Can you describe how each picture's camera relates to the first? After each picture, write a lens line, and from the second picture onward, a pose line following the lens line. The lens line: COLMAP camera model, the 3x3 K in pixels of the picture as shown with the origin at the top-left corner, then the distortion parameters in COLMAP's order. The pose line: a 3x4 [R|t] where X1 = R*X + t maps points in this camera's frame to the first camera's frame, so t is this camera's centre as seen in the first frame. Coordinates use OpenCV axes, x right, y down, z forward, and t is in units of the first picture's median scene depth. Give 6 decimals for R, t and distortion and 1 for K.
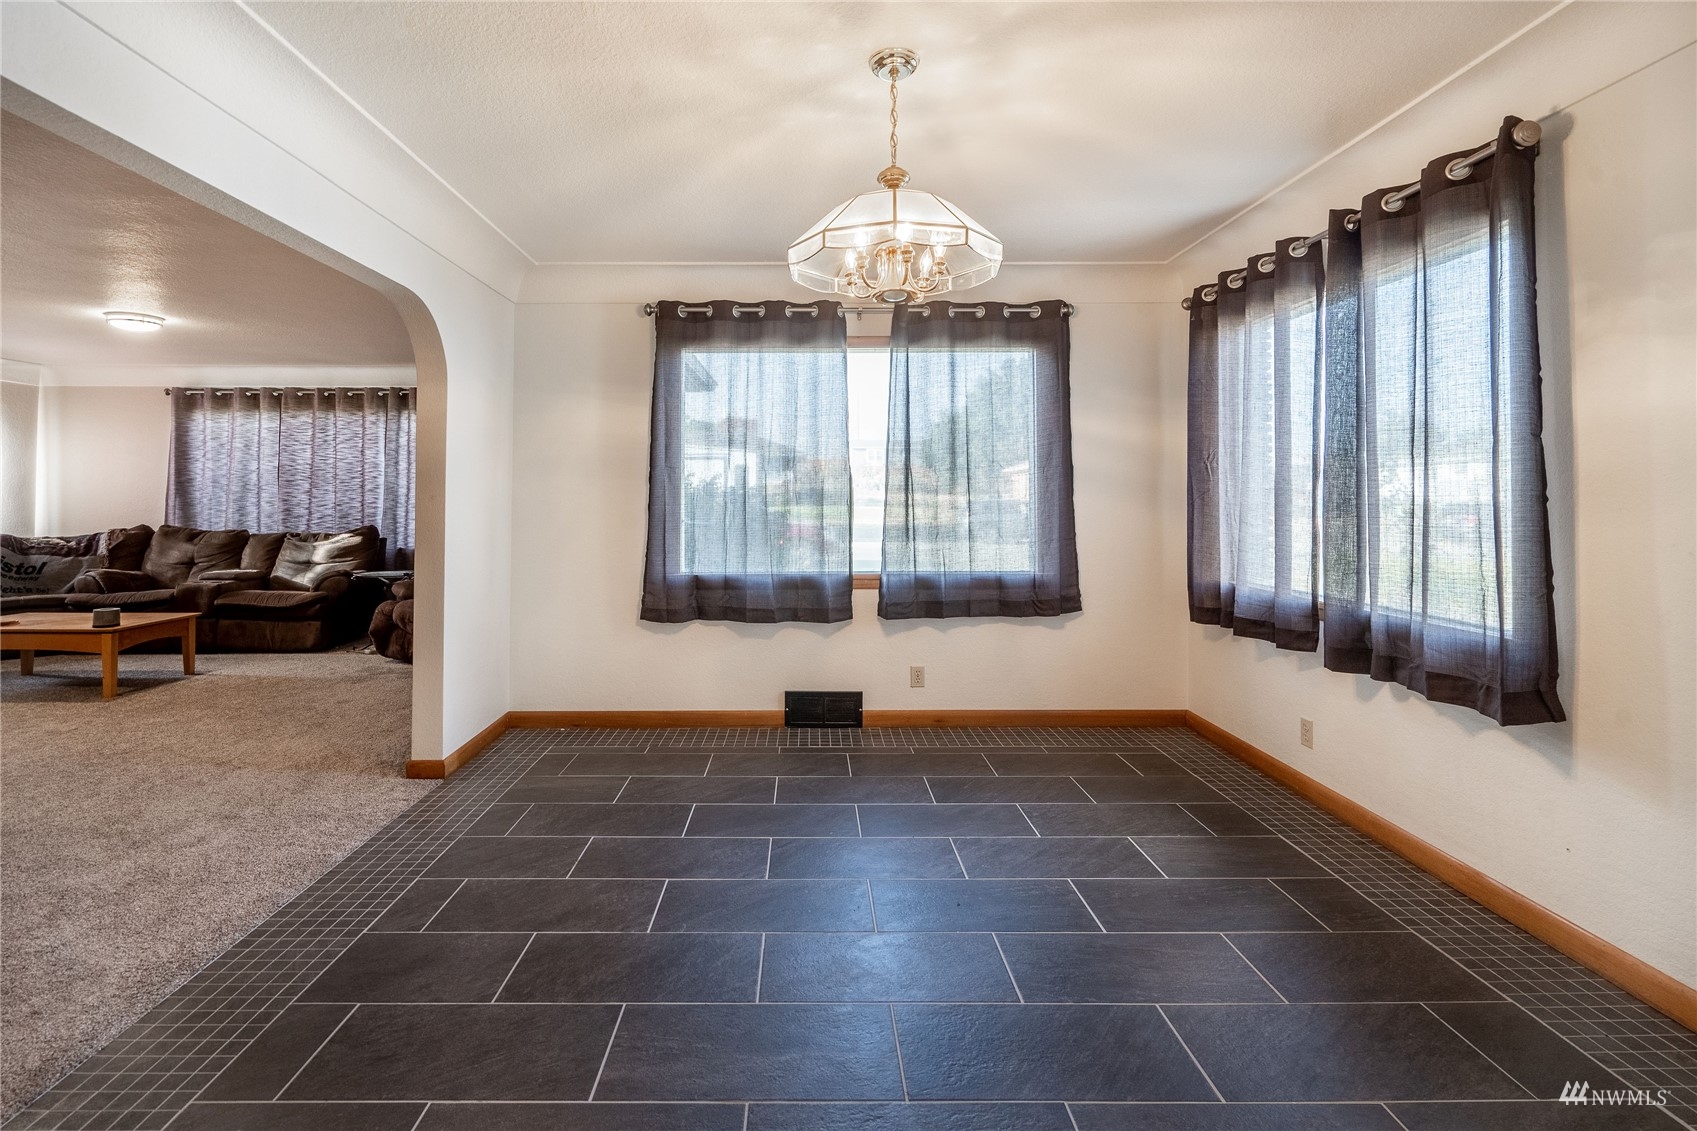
lens RADIAL K [[805.3, 0, 793.2], [0, 805.3, 481.6], [0, 0, 1]] dist [-0.000499, -0.000320]
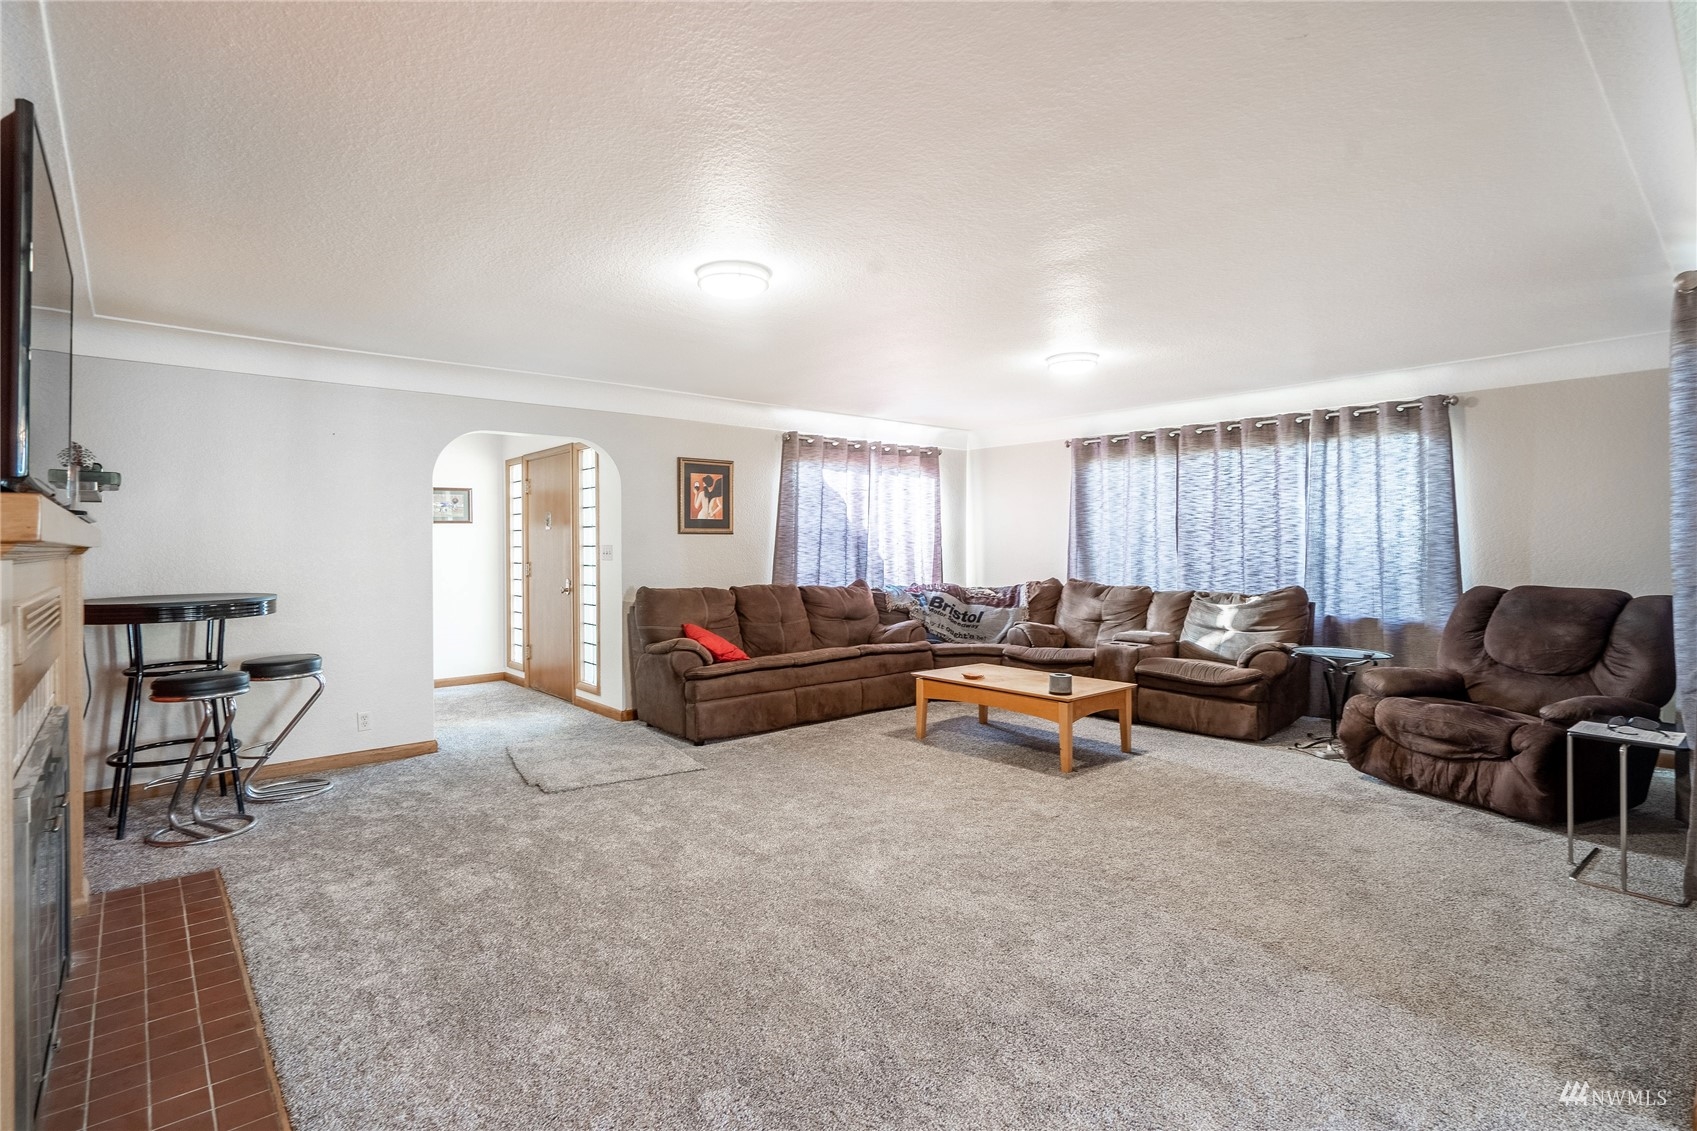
lens RADIAL K [[811.2, 0, 842.4], [0, 811.2, 544.4], [0, 0, 1]] dist [-0.001081, 0.000002]
pose [[0.656481, -0.004232, -0.754331, -0.219077], [0.019000, 0.999760, 0.010927, -0.004156], [0.754104, -0.021506, 0.656403, 0.141350]]
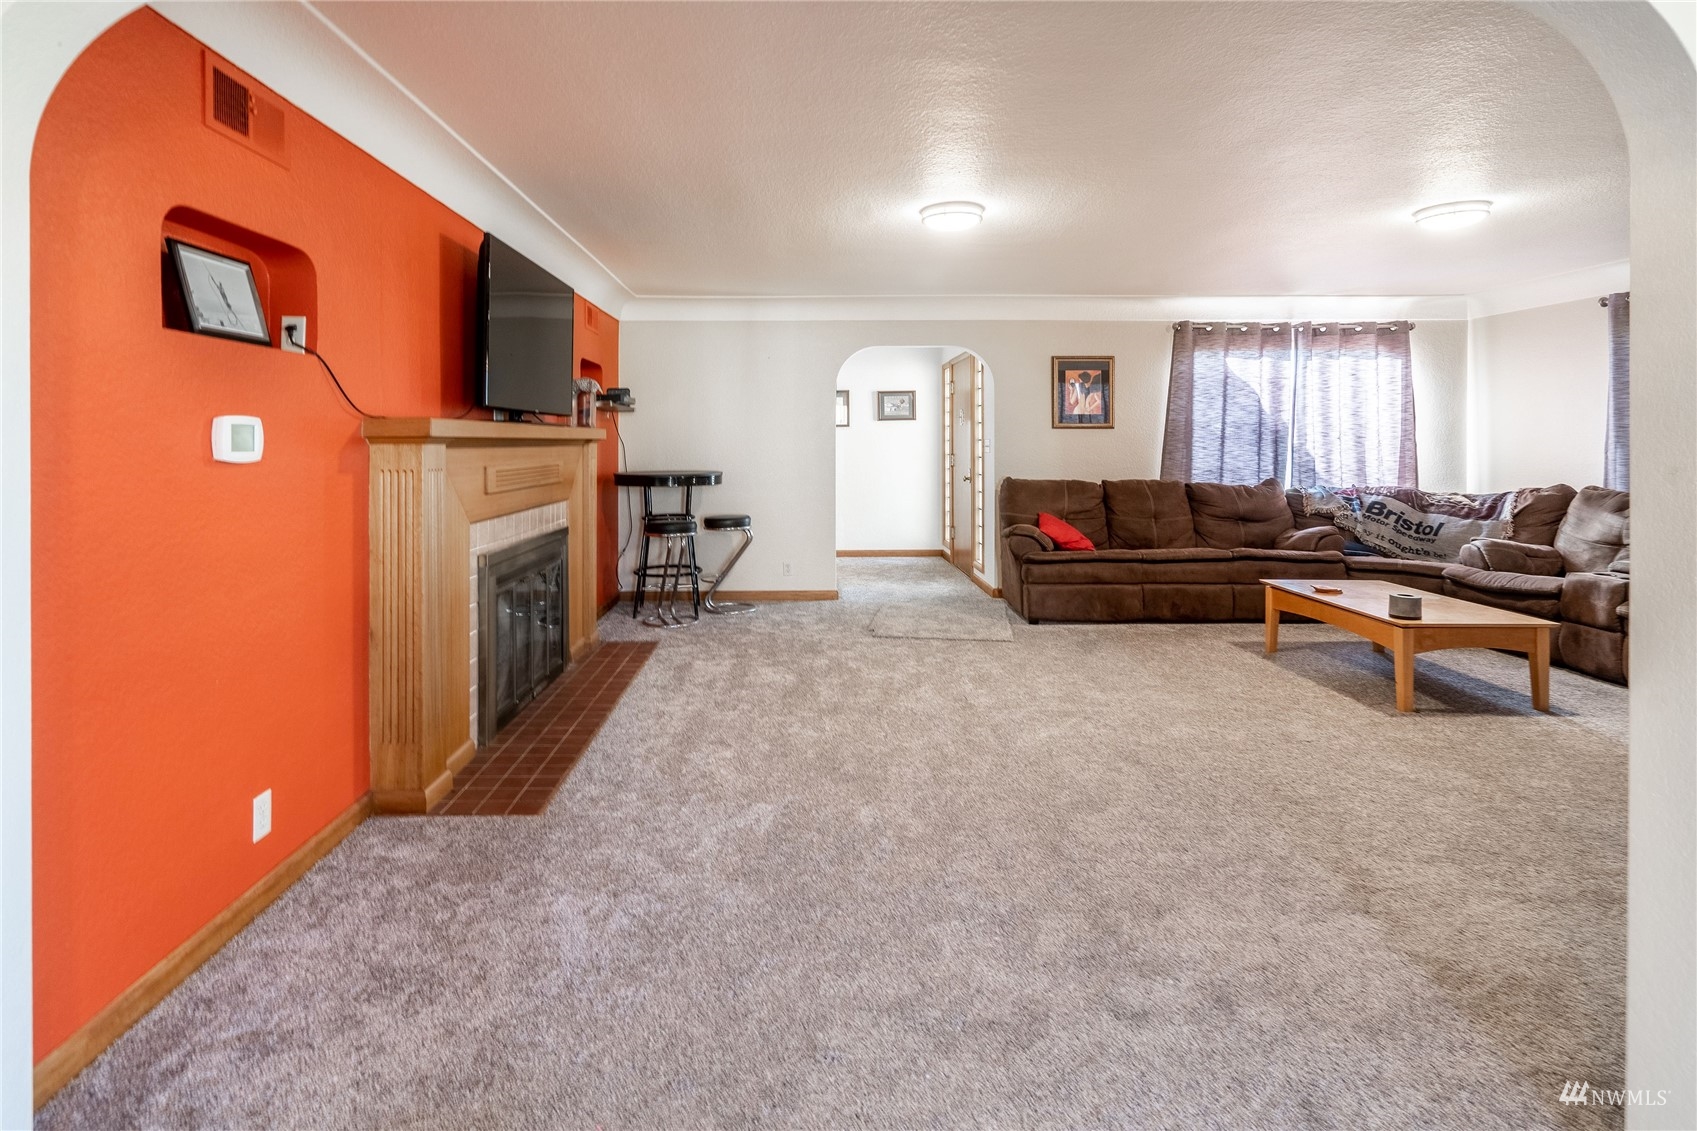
lens RADIAL K [[854.8, 0, 842.2], [0, 854.8, 438.9], [0, 0, 1]] dist [0.002078, 0.000507]
pose [[0.035423, -0.002992, -0.999368, -0.034335], [0.019474, 0.999808, -0.002303, -0.000096], [0.999183, -0.019380, 0.035475, 0.302166]]
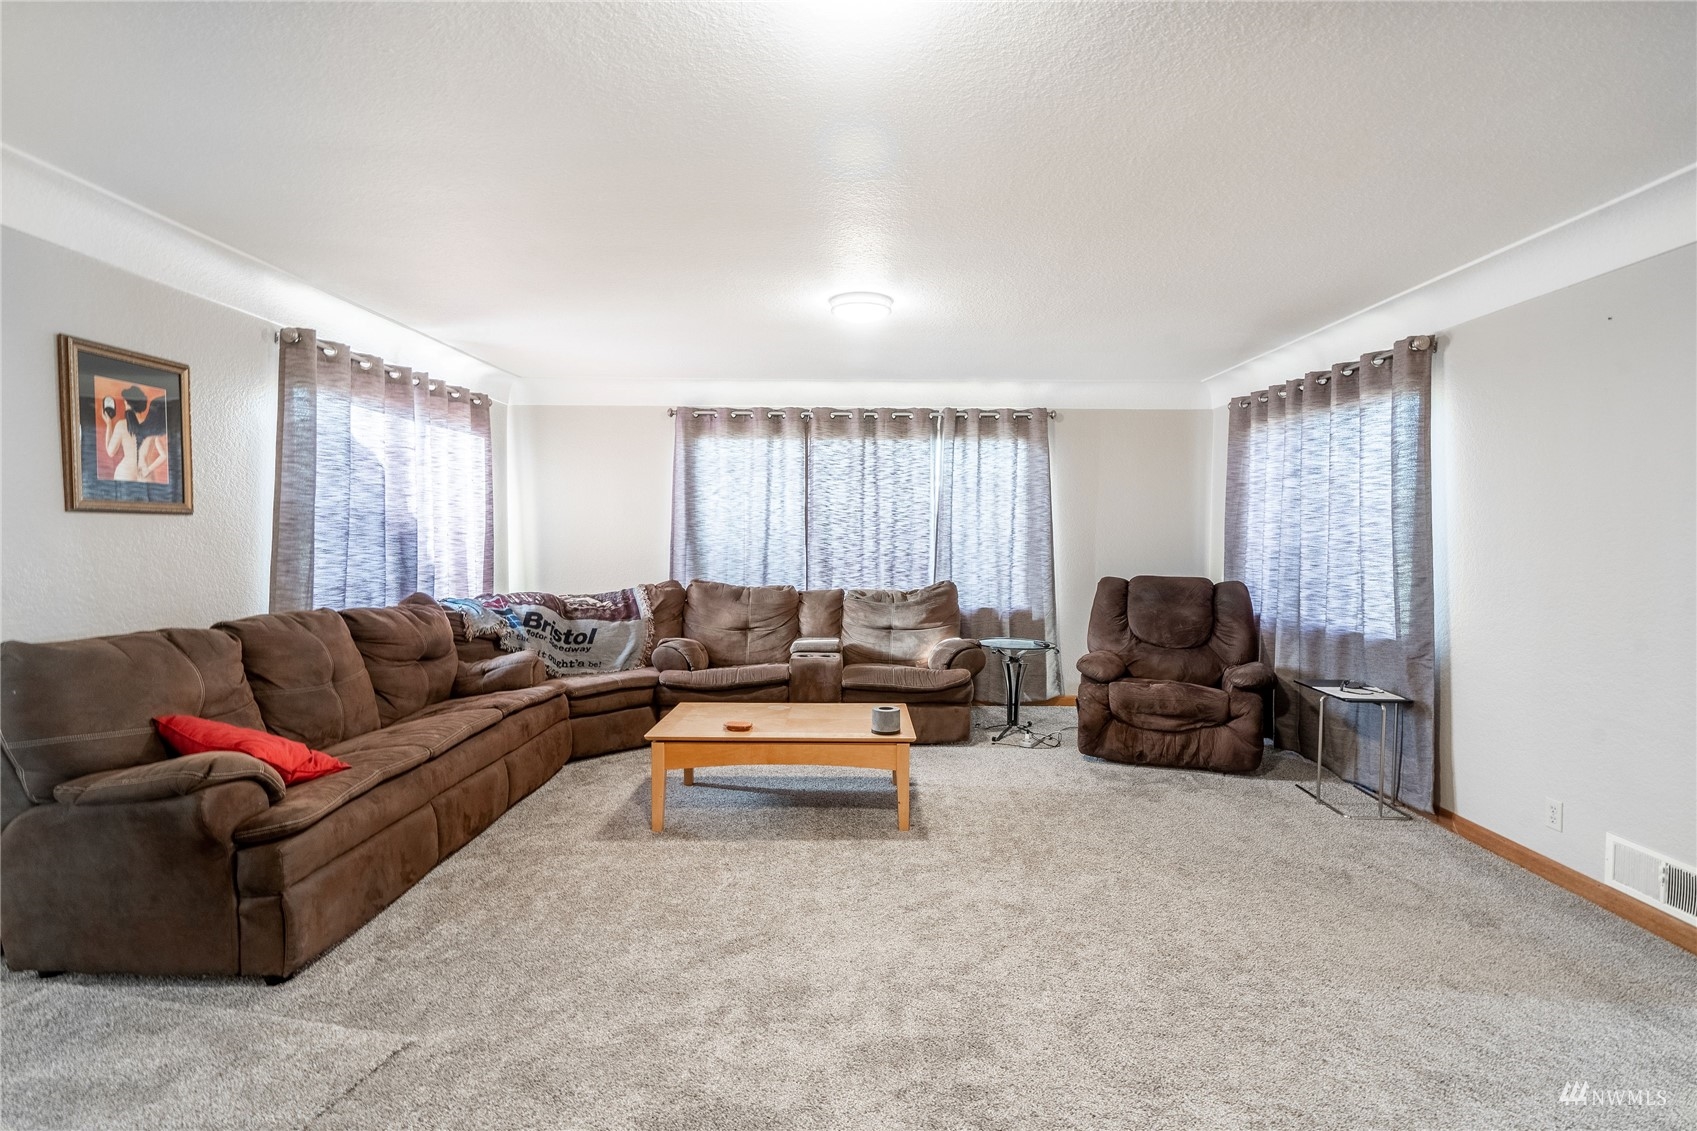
lens RADIAL K [[811.0, 0, 884.5], [0, 811.0, 571.6], [0, 0, 1]] dist [-0.000039, 0.000796]
pose [[0.999991, 0.004101, 0.000698, -0.596608], [-0.004138, 0.997850, 0.065407, -0.007635], [-0.000428, -0.065409, 0.997858, 0.196305]]
